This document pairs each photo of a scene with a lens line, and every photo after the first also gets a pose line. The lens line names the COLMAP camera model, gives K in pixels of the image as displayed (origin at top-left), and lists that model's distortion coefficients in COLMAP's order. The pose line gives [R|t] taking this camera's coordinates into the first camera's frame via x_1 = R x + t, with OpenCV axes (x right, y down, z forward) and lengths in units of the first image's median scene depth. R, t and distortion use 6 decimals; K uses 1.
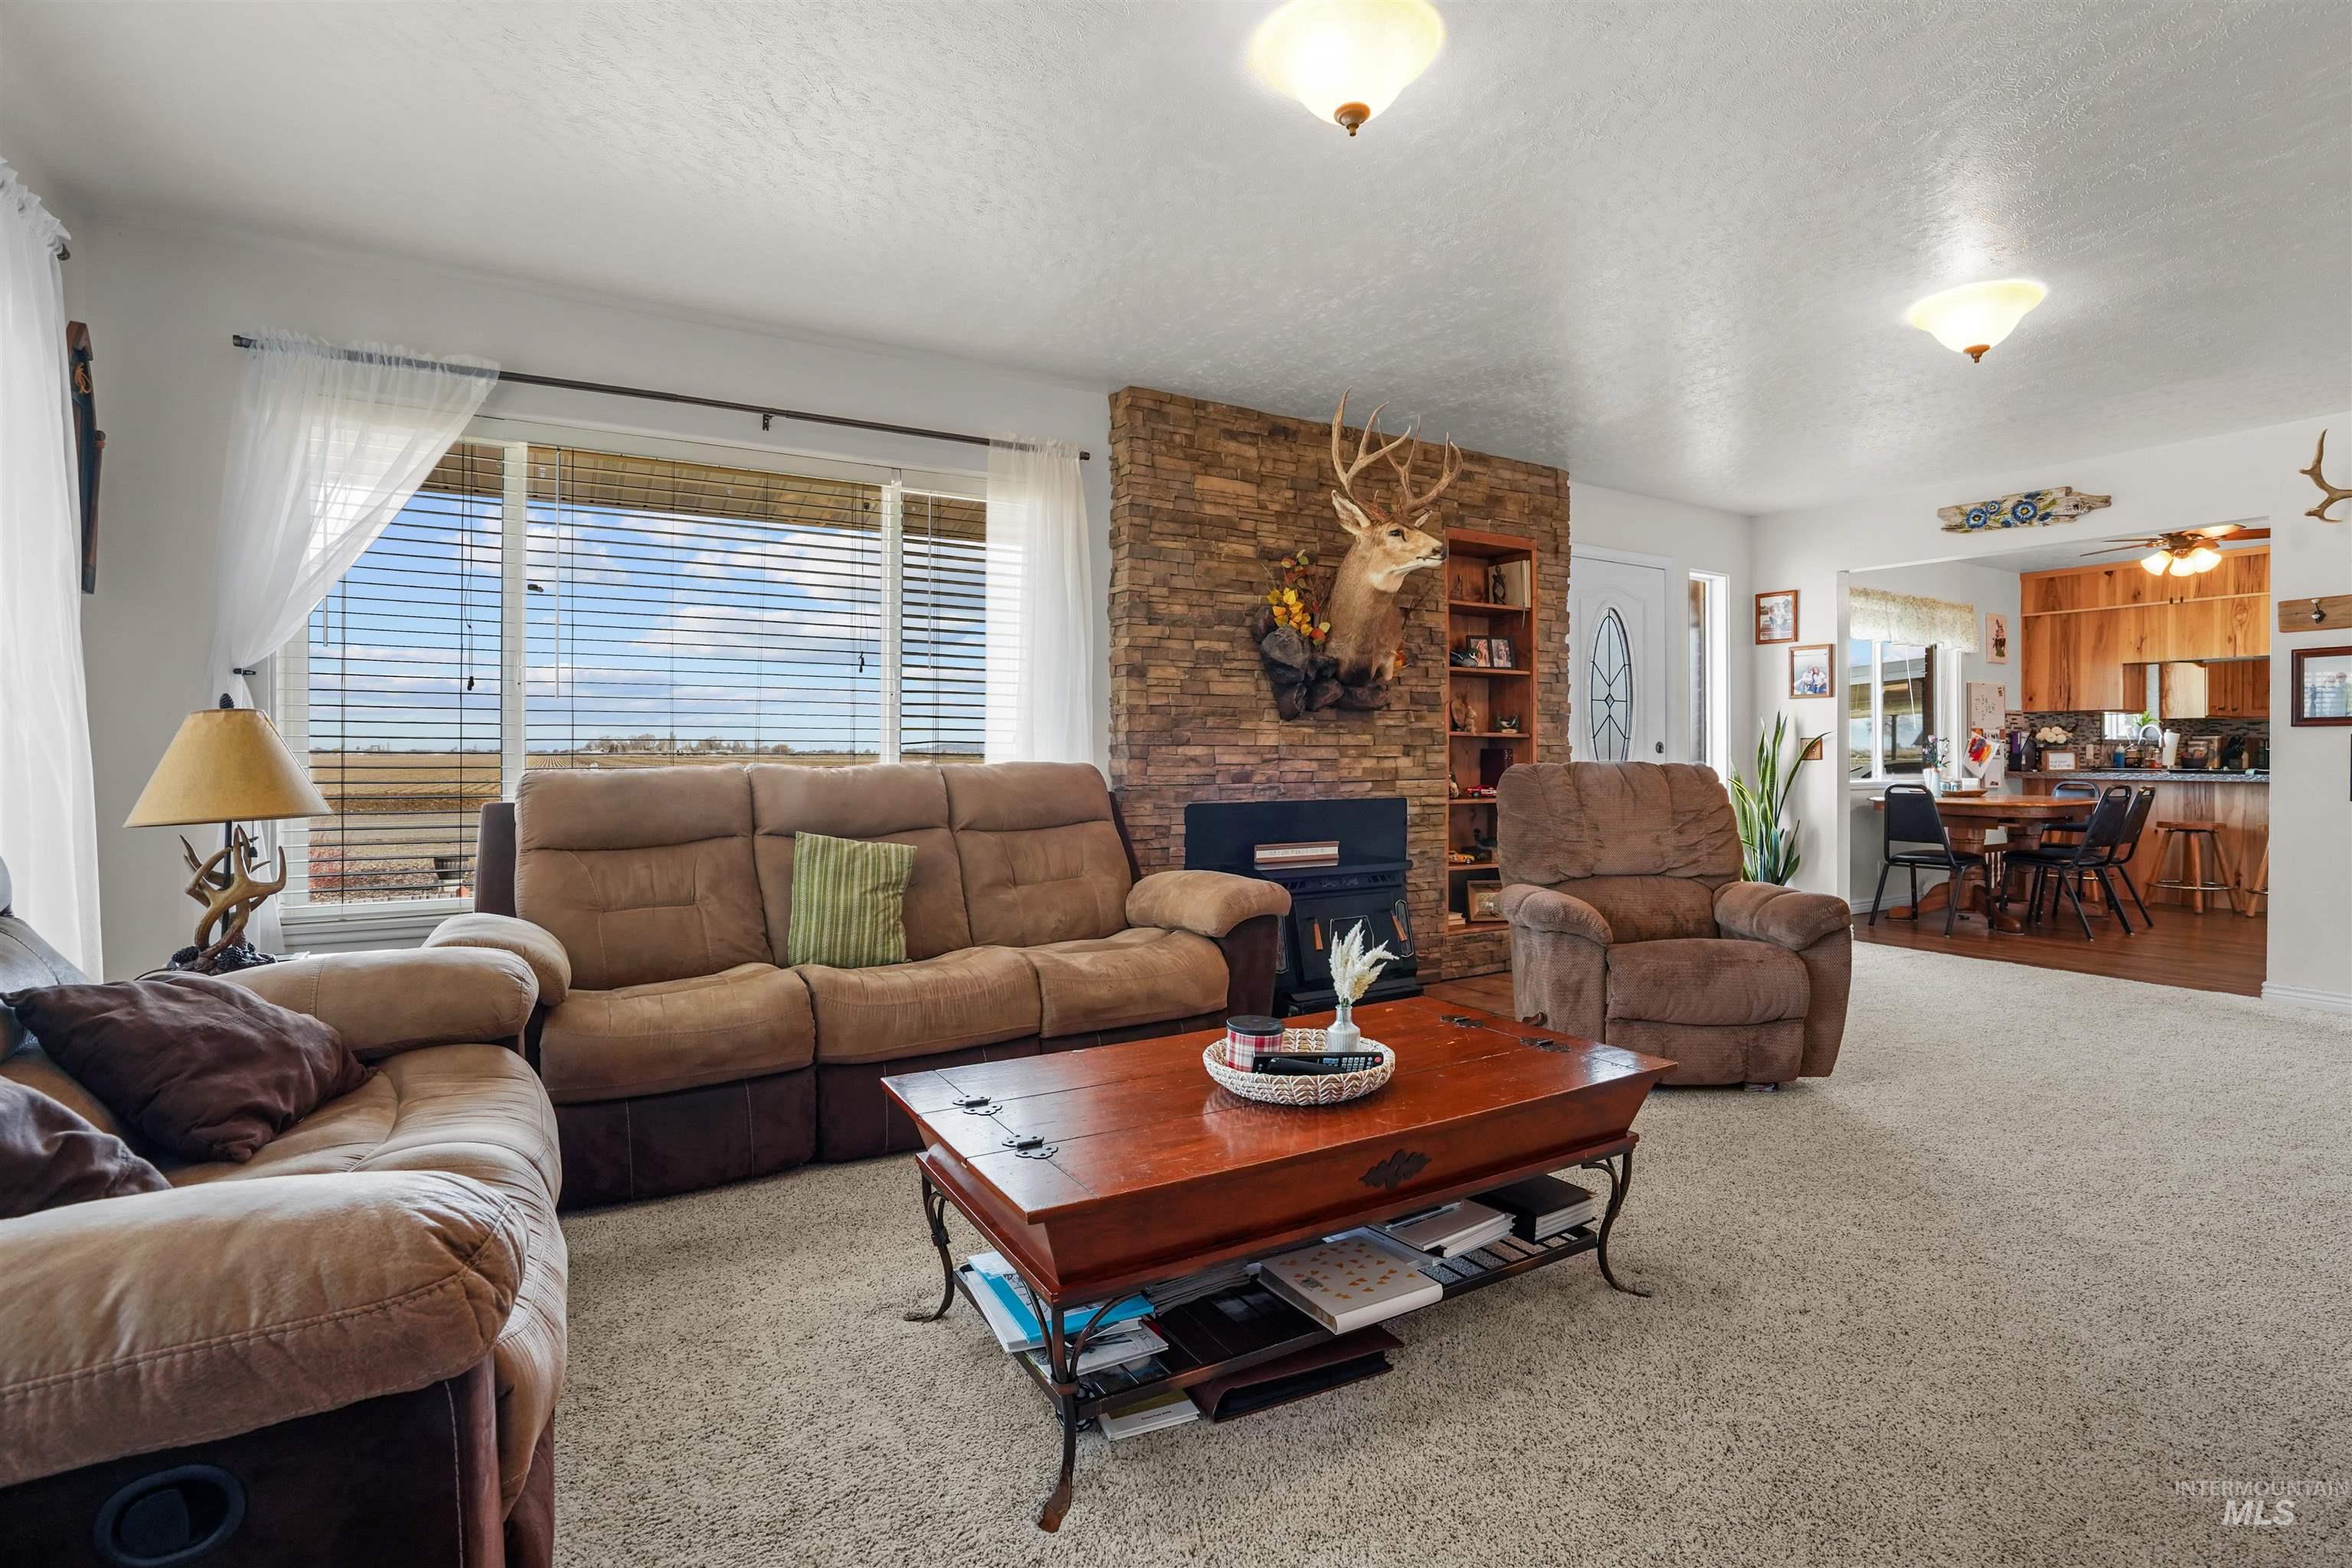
lens RADIAL K [[1107.0, 0, 1179.0], [0, 1107.0, 772.2], [0, 0, 1]] dist [-0.049353, 0.012642]
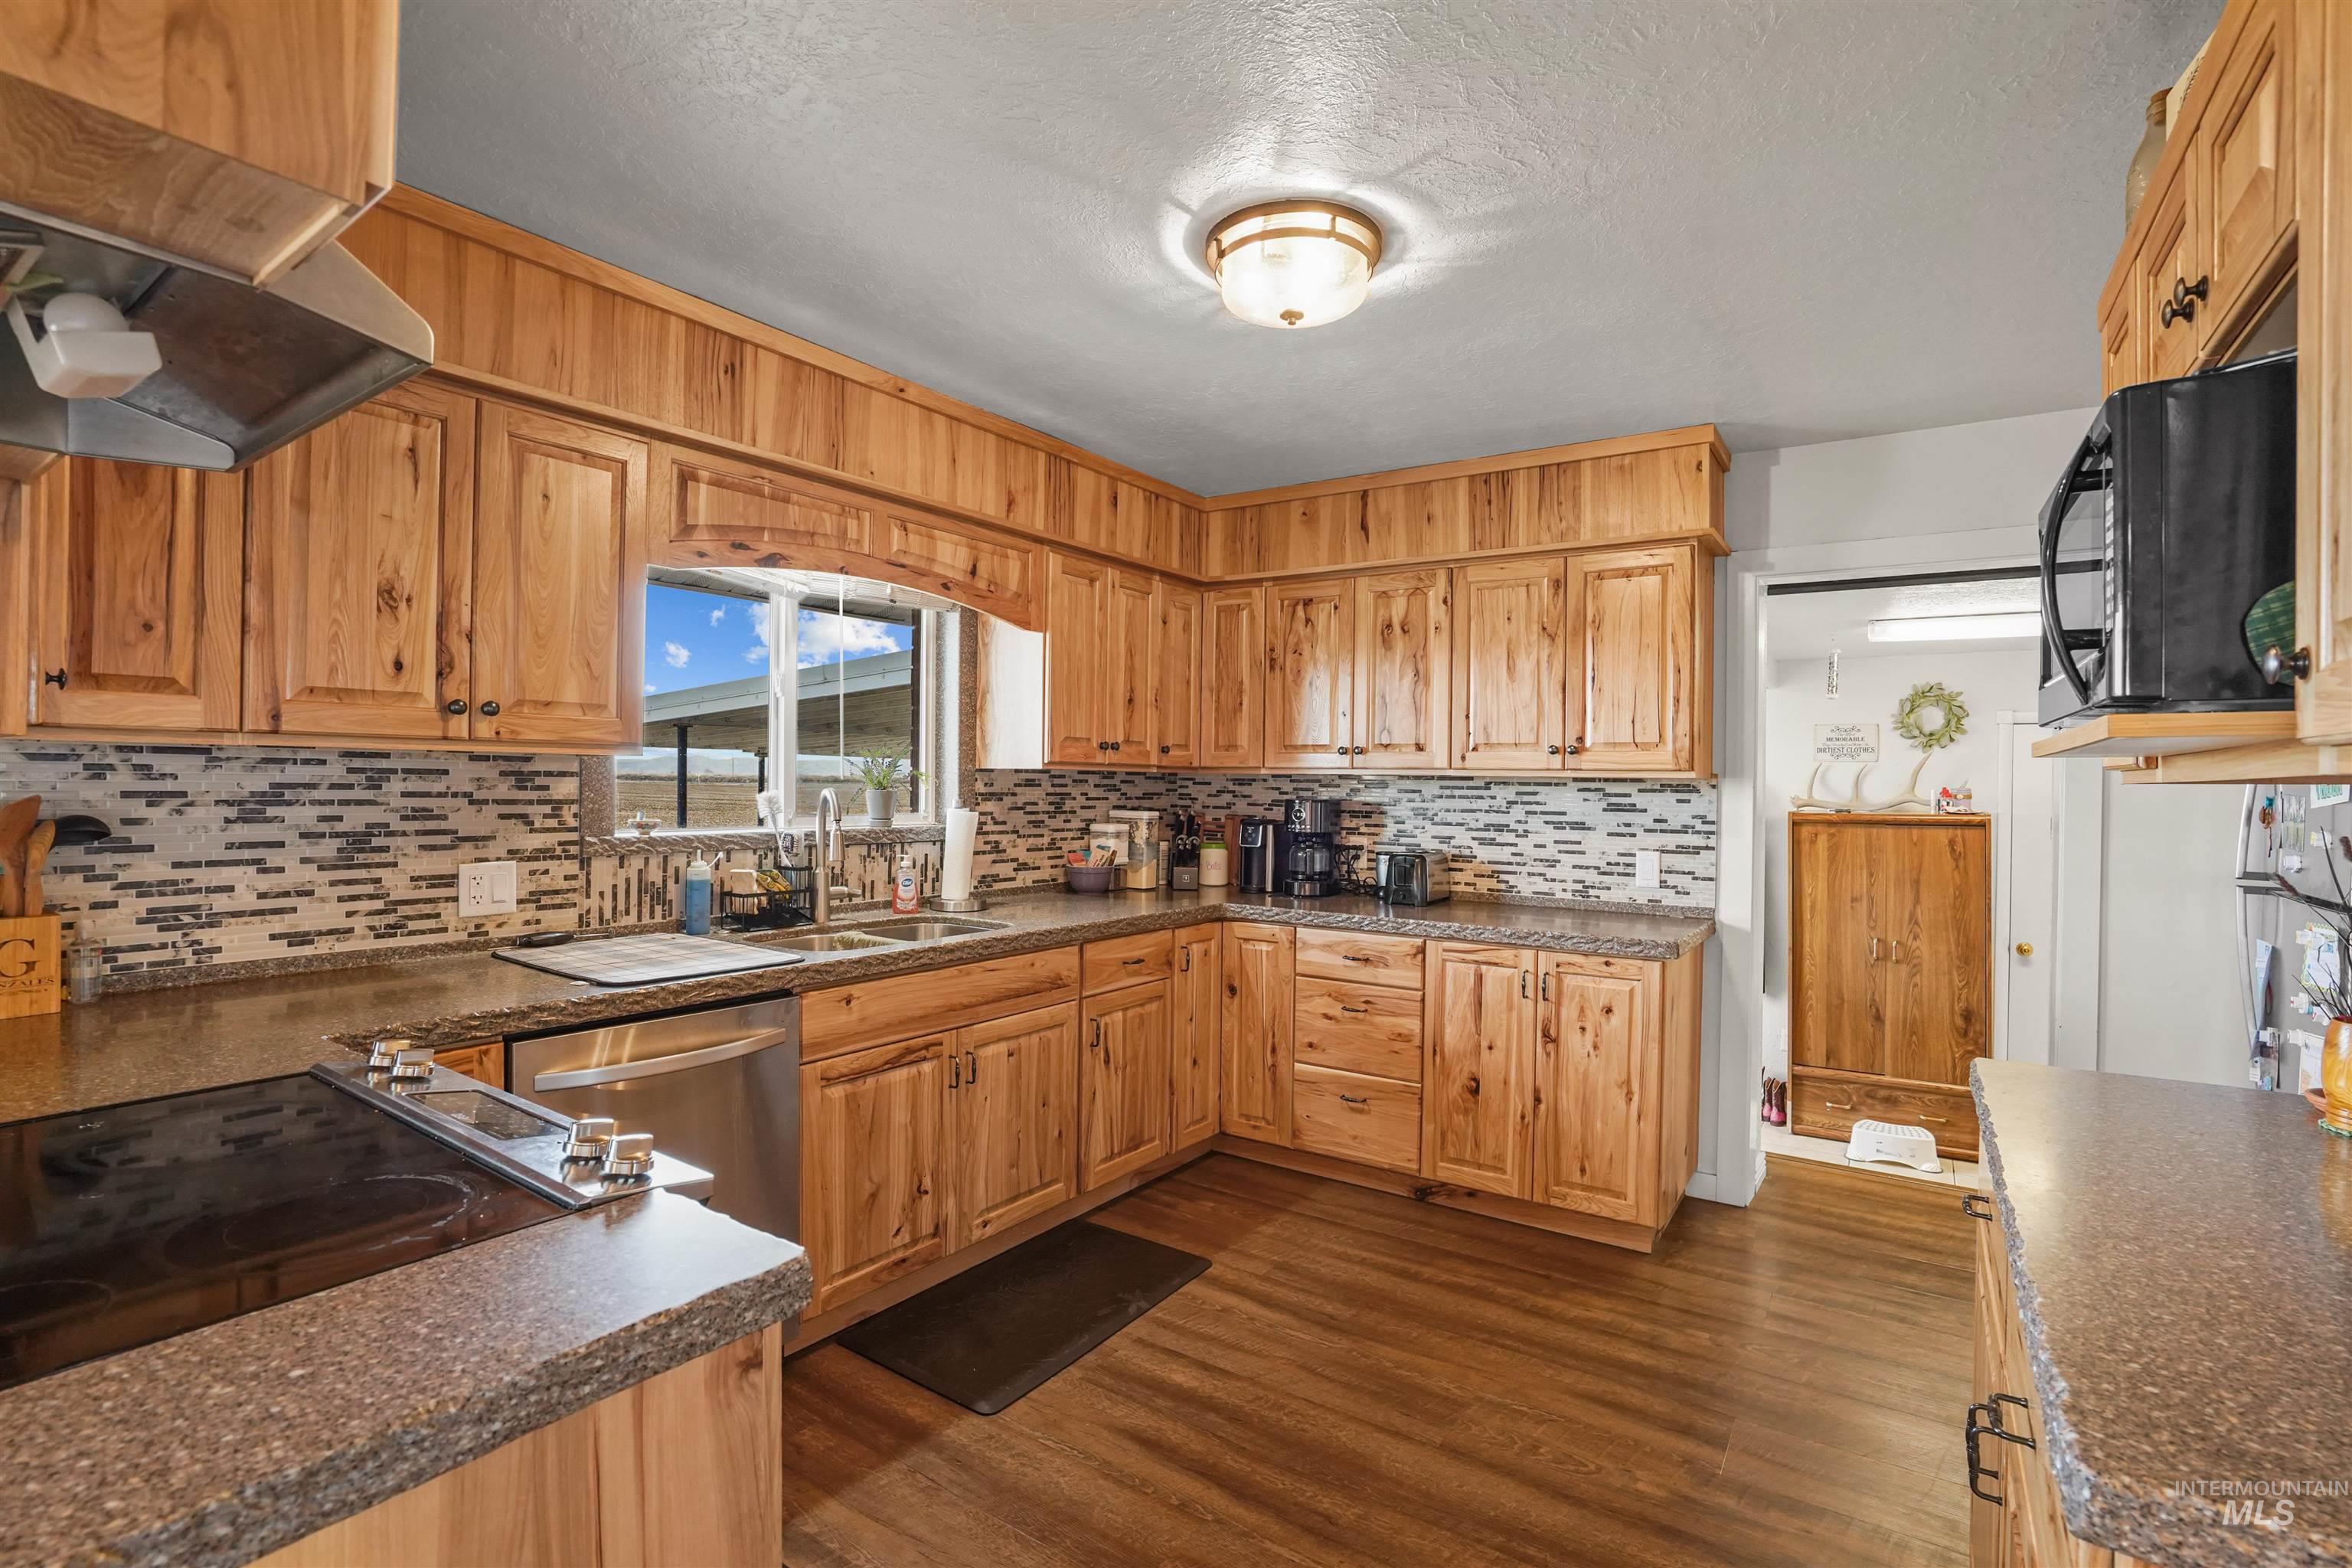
lens RADIAL K [[1107.0, 0, 1181.3], [0, 1107.0, 781.0], [0, 0, 1]] dist [-0.049353, 0.012642]
pose [[0.903379, 0.013871, 0.428618, 1.045086], [-0.008733, 0.999865, -0.013951, -0.052567], [-0.428754, 0.008860, 0.903378, 0.785330]]
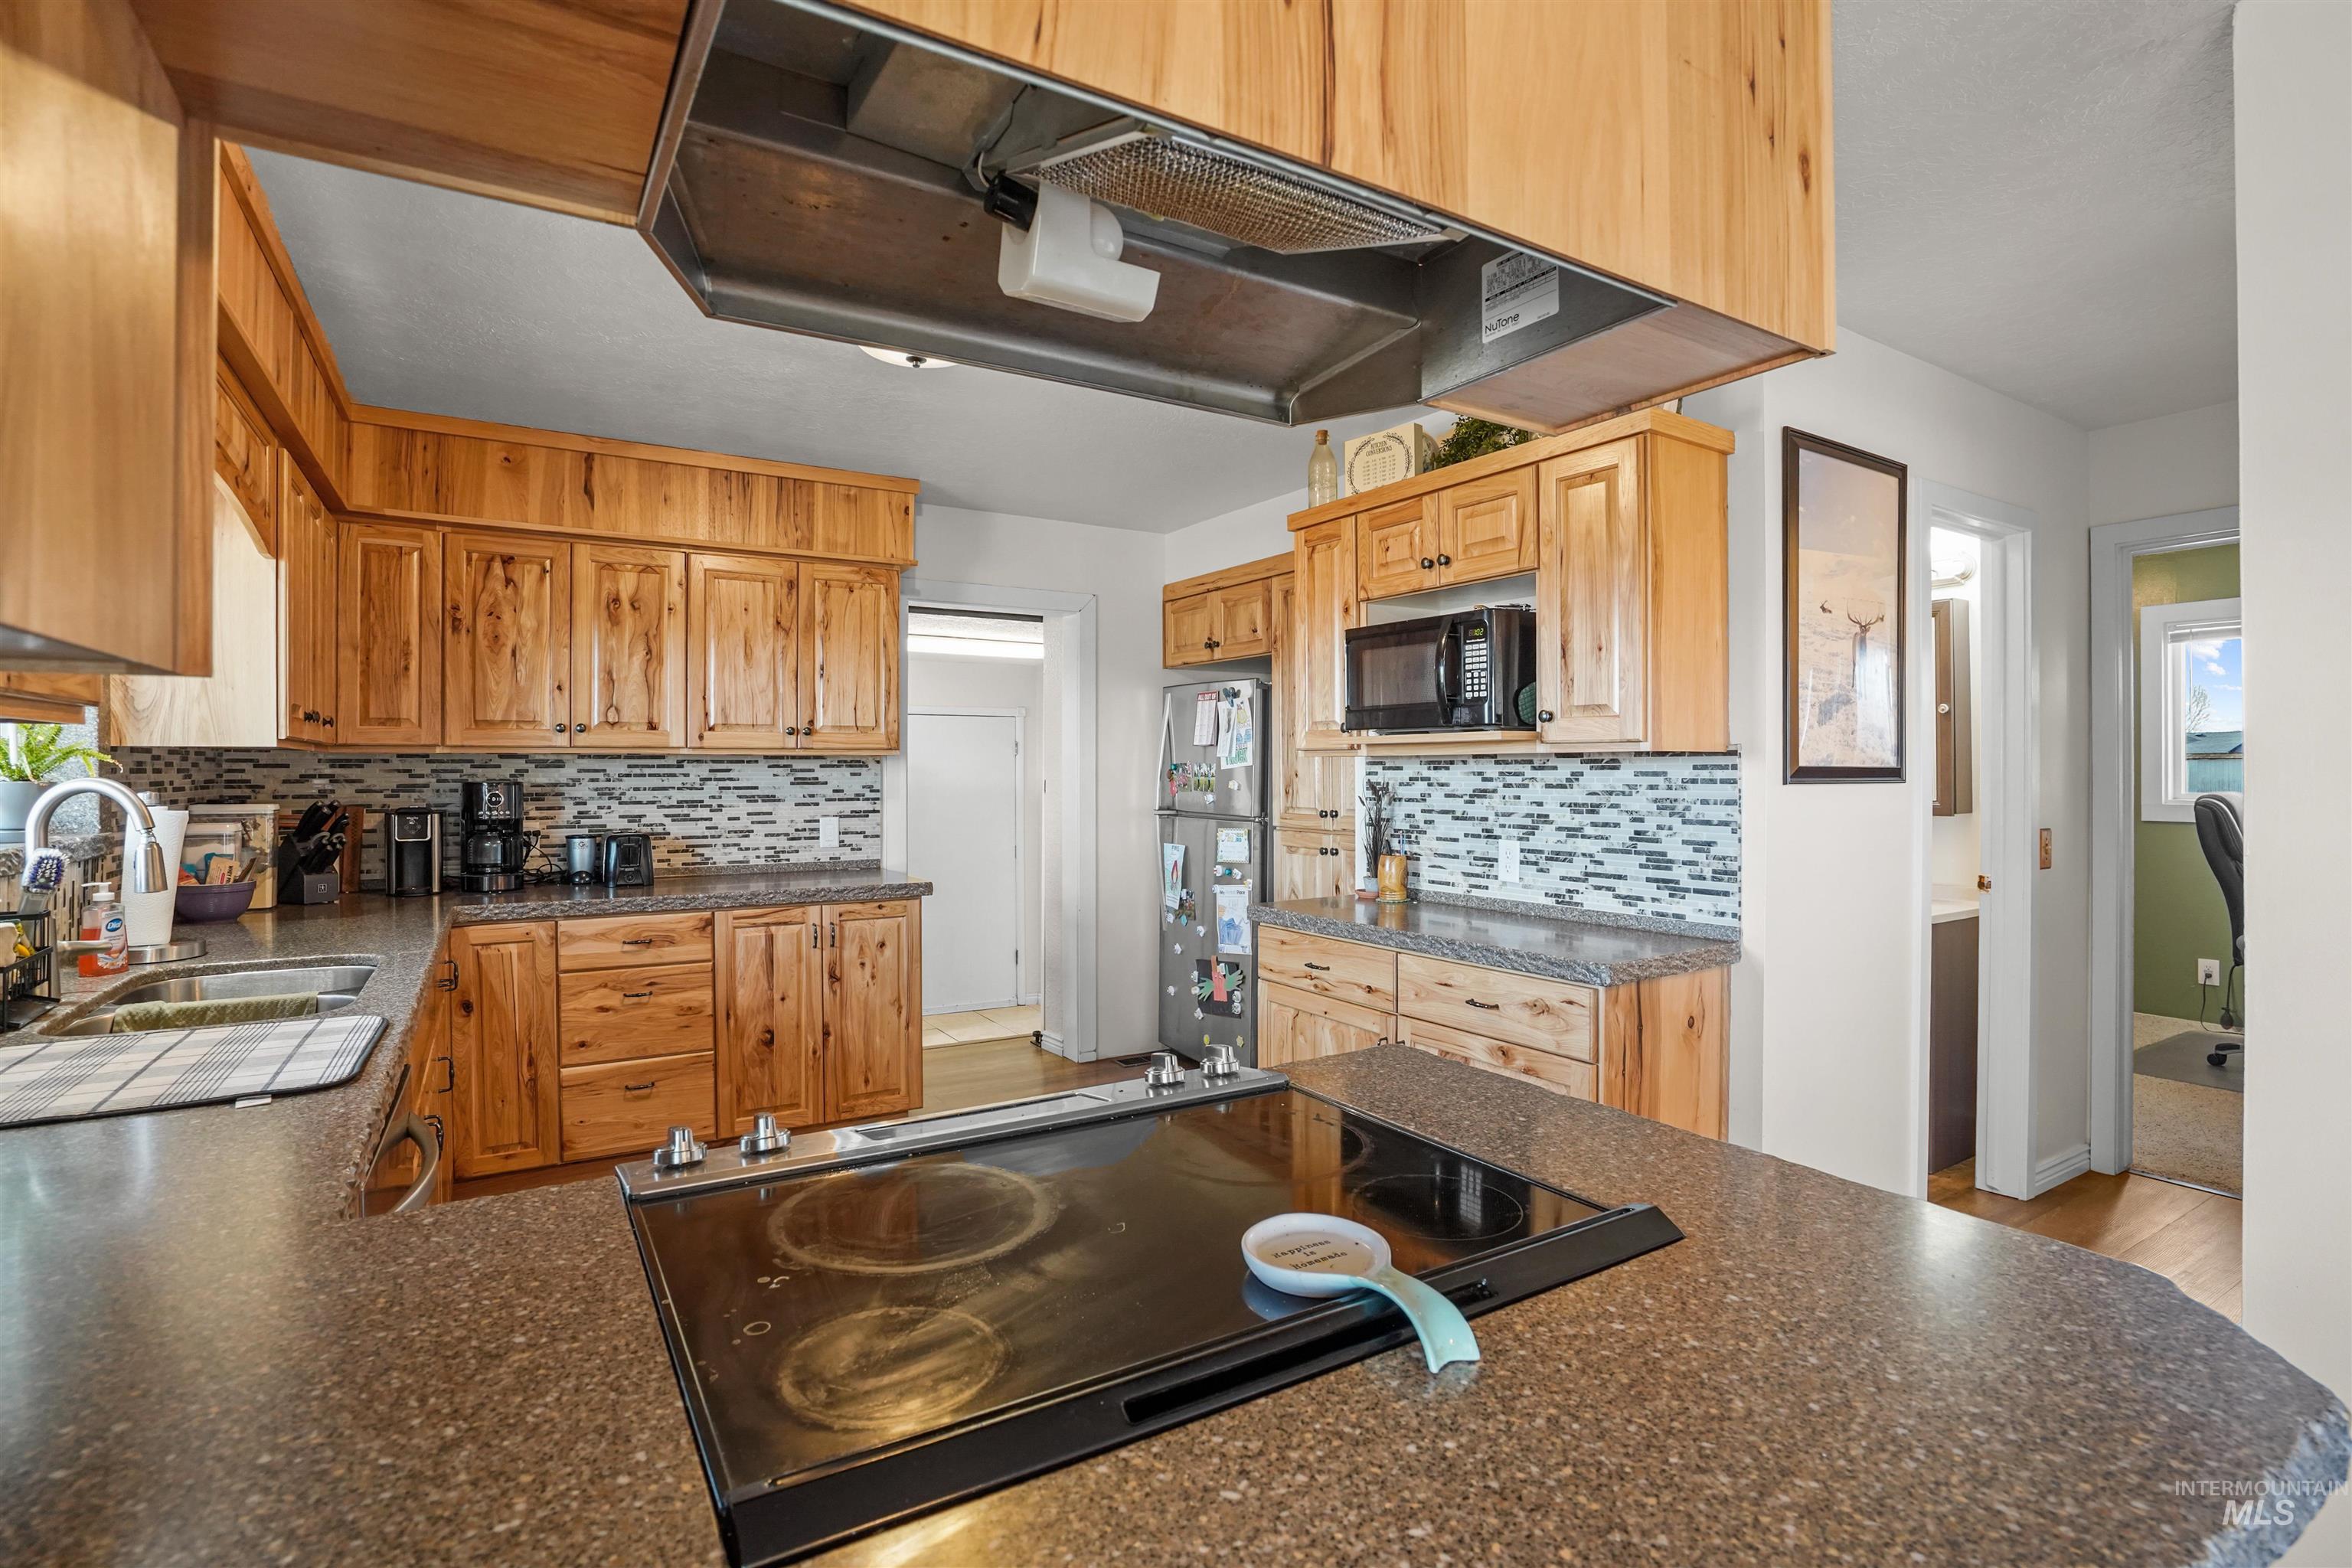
lens RADIAL K [[1107.0, 0, 1200.0], [0, 1107.0, 763.2], [0, 0, 1]] dist [-0.049353, 0.012642]
pose [[-0.029625, 0.004821, 0.999549, 0.853392], [0.016757, 0.999850, -0.004325, -0.052617], [-0.999421, 0.016621, -0.029702, 0.958570]]
